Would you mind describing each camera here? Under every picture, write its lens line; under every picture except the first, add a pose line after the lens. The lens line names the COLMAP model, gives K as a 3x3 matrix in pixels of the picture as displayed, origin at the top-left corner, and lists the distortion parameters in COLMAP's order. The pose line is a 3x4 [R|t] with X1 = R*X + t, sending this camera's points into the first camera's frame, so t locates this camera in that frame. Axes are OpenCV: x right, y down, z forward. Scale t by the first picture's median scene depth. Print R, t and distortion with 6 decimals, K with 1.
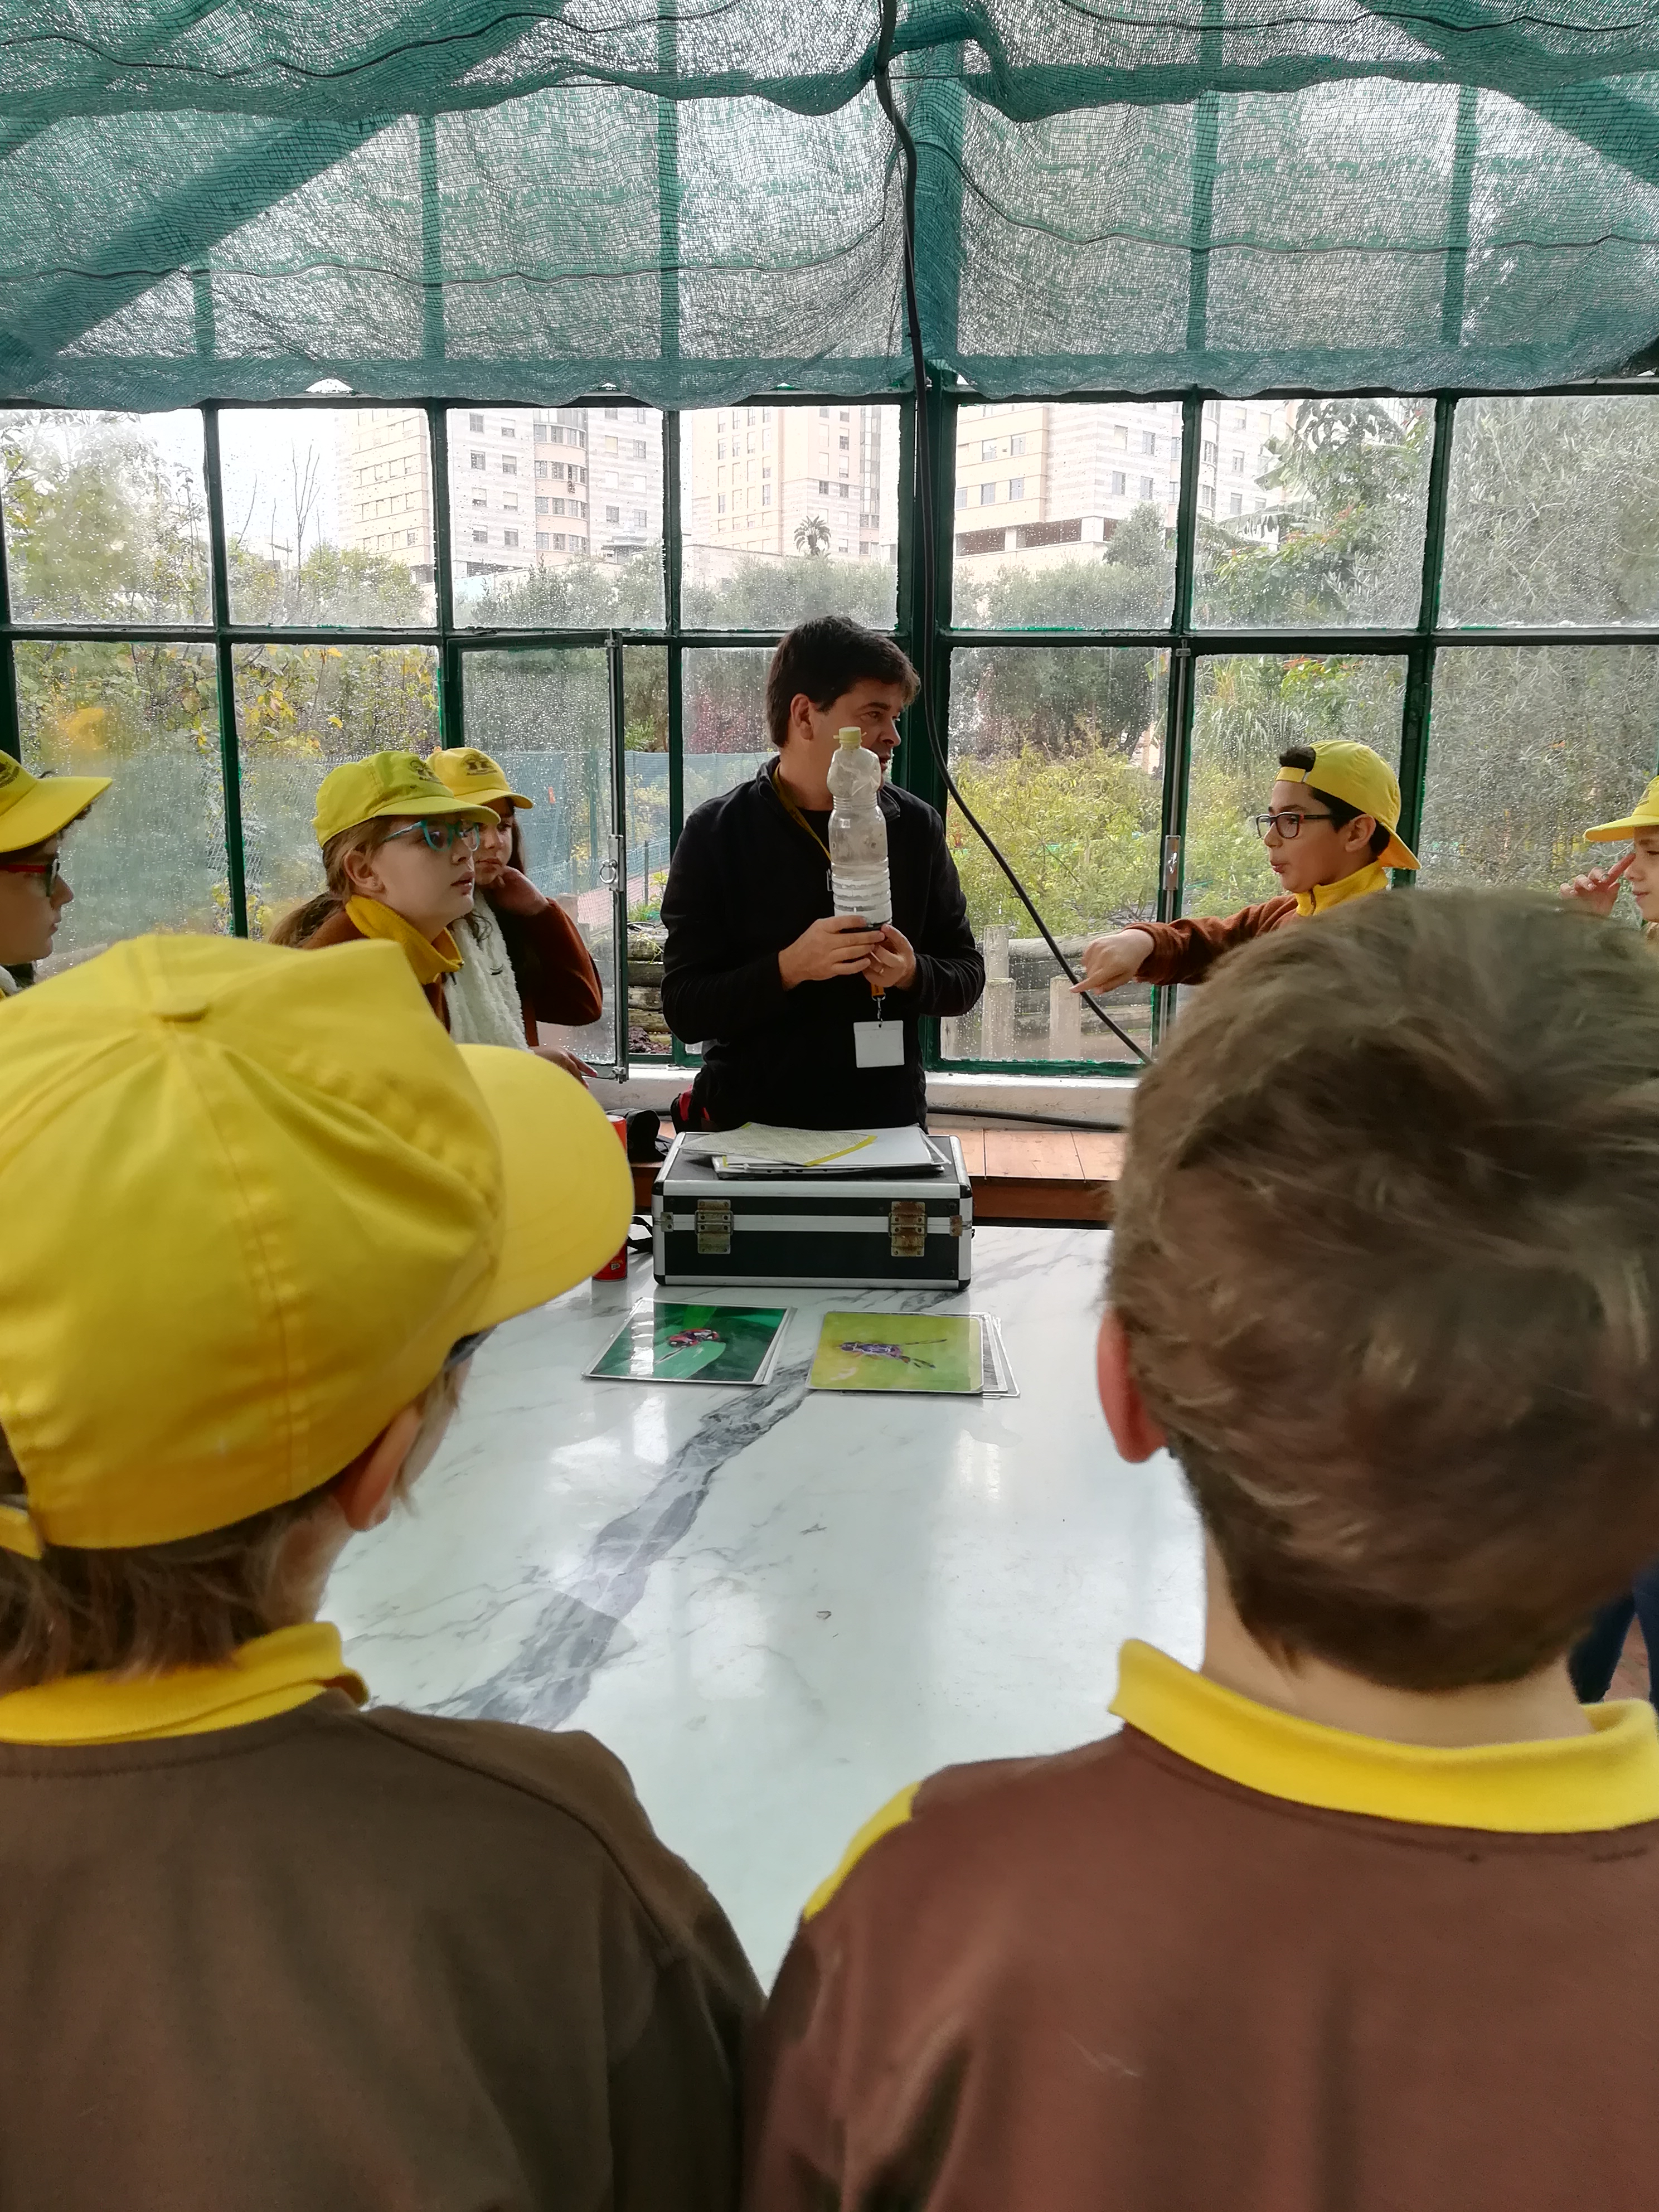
lens RADIAL K [[1687.1, 0, 857.1], [0, 1687.1, 1092.0], [0, 0, 1]] dist [0.087933, -0.117751]
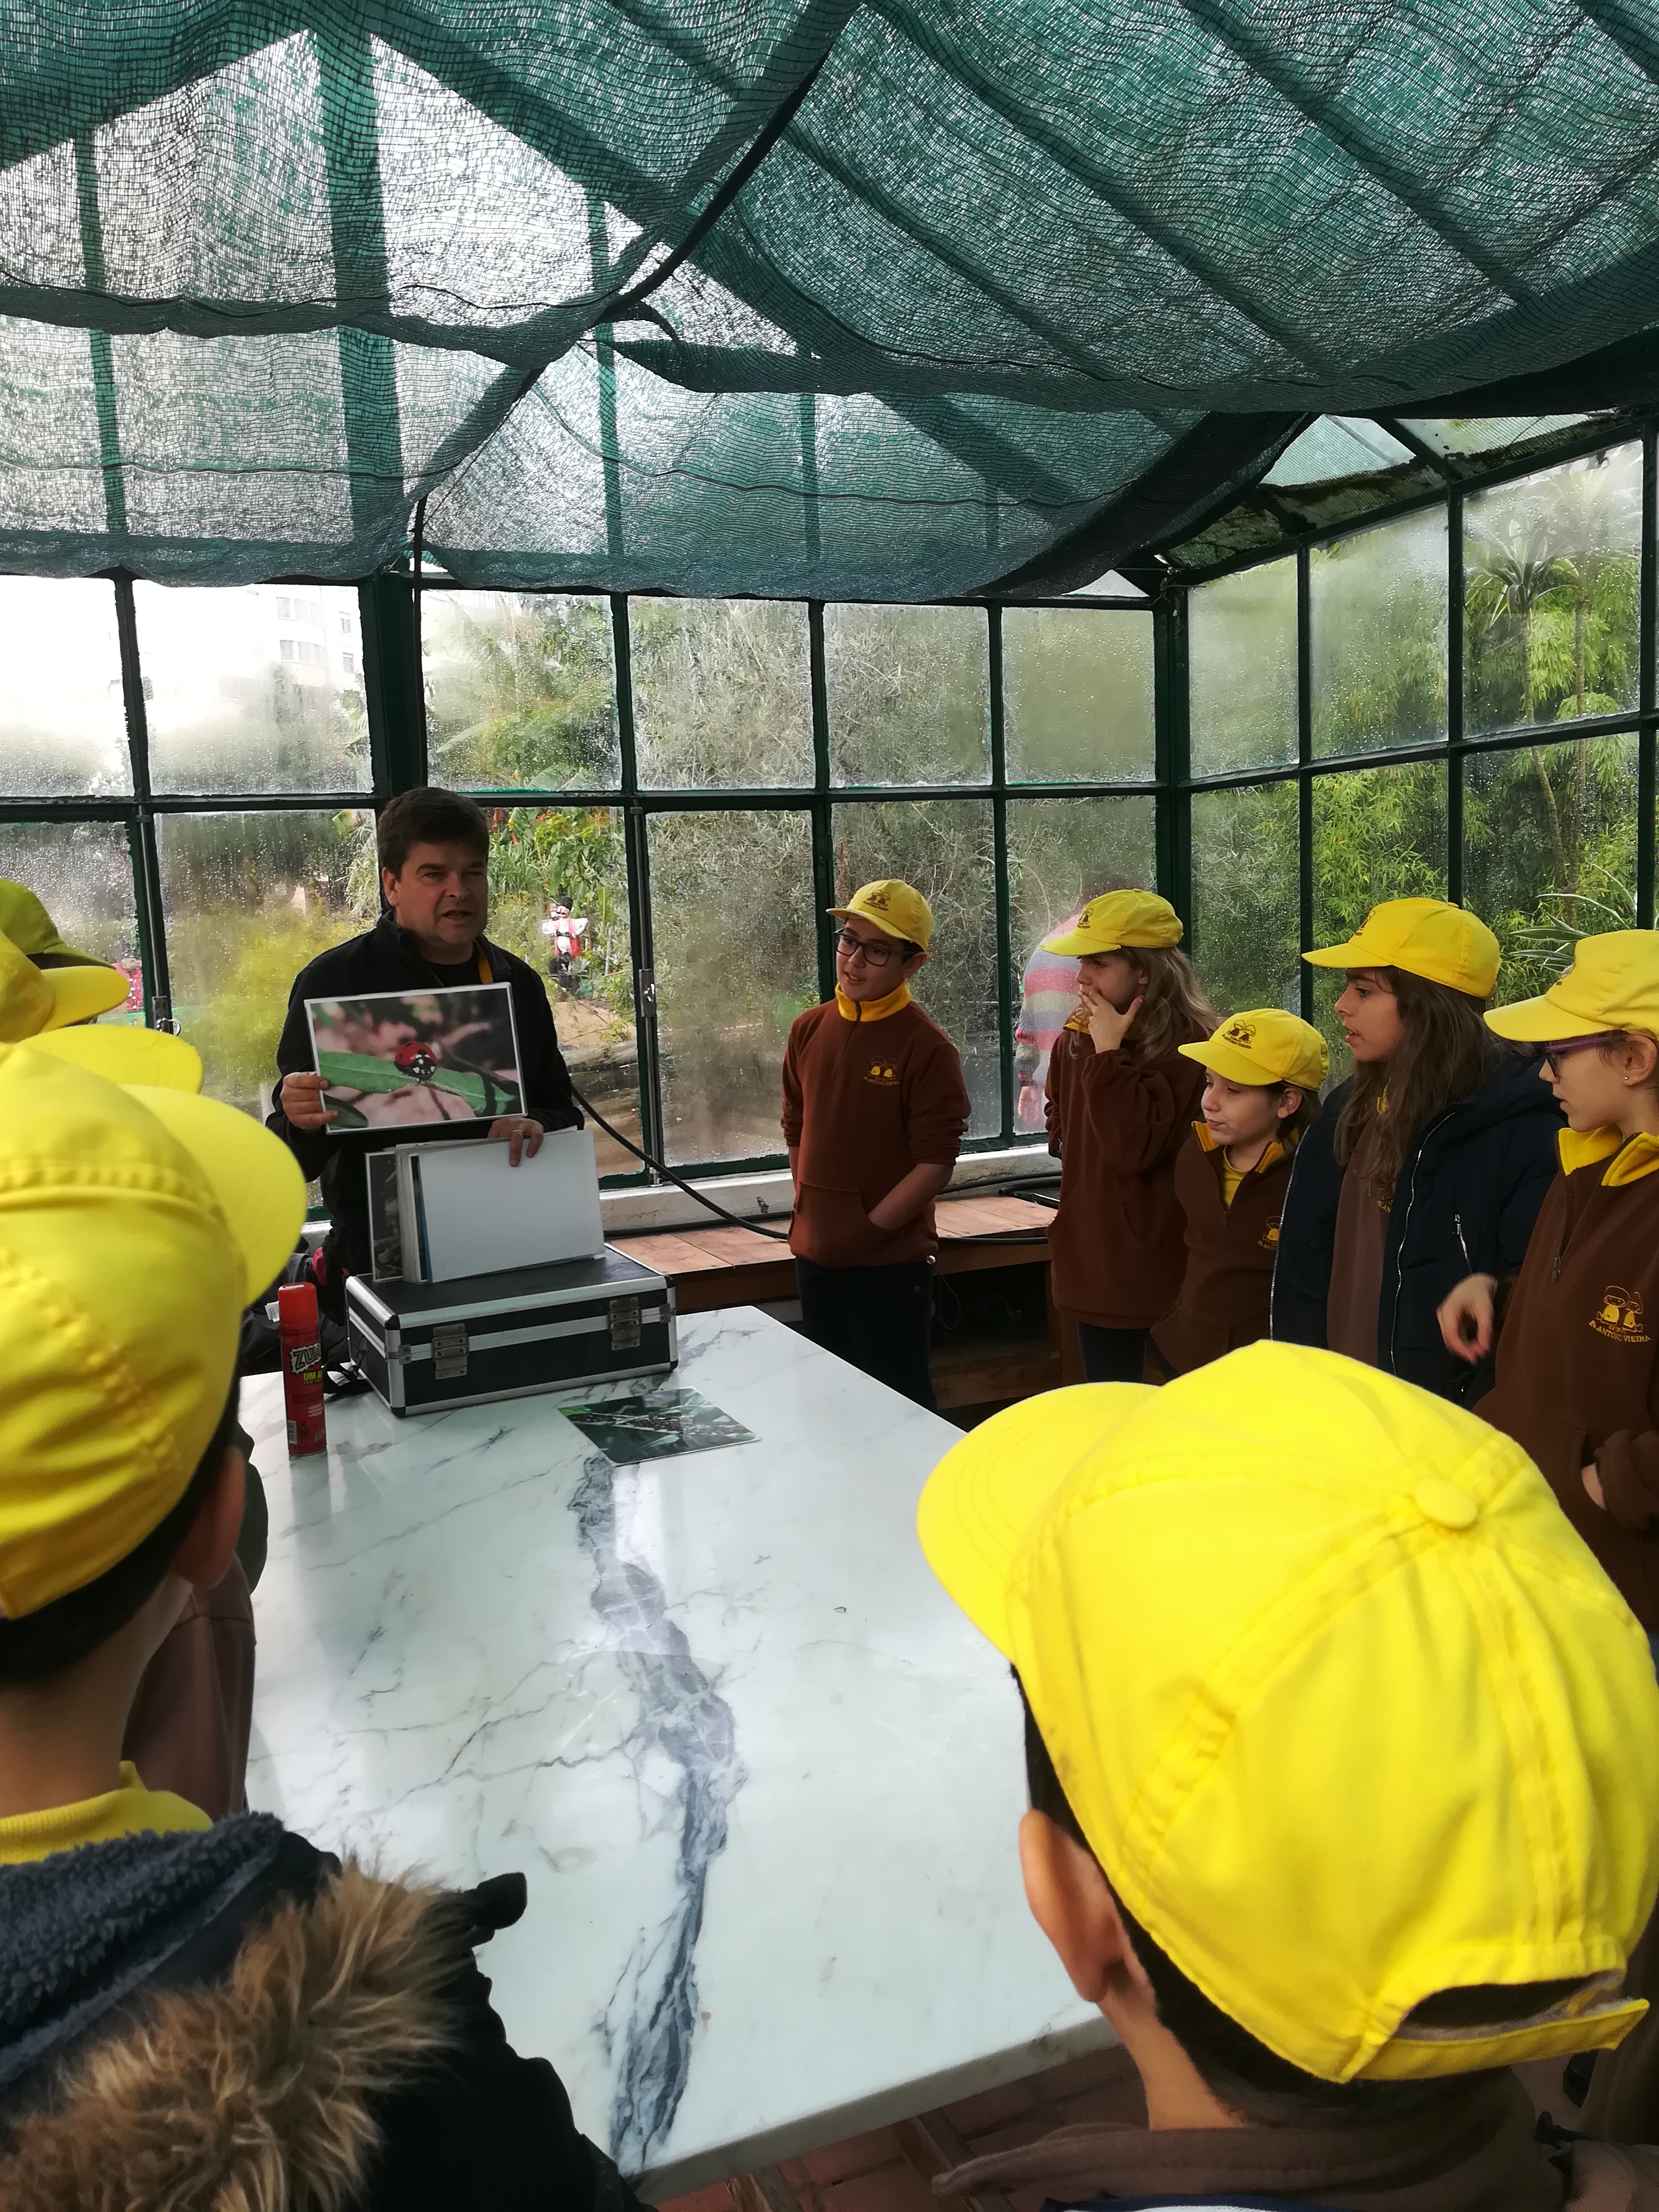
lens RADIAL K [[1691.6, 0, 745.9], [0, 1691.6, 1166.0], [0, 0, 1]] dist [0.026859, -0.062606]
pose [[0.882875, -0.116114, 0.455026, -0.388911], [0.138836, 0.990174, -0.016705, 0.008520], [-0.448616, 0.077922, 0.890321, -0.030316]]
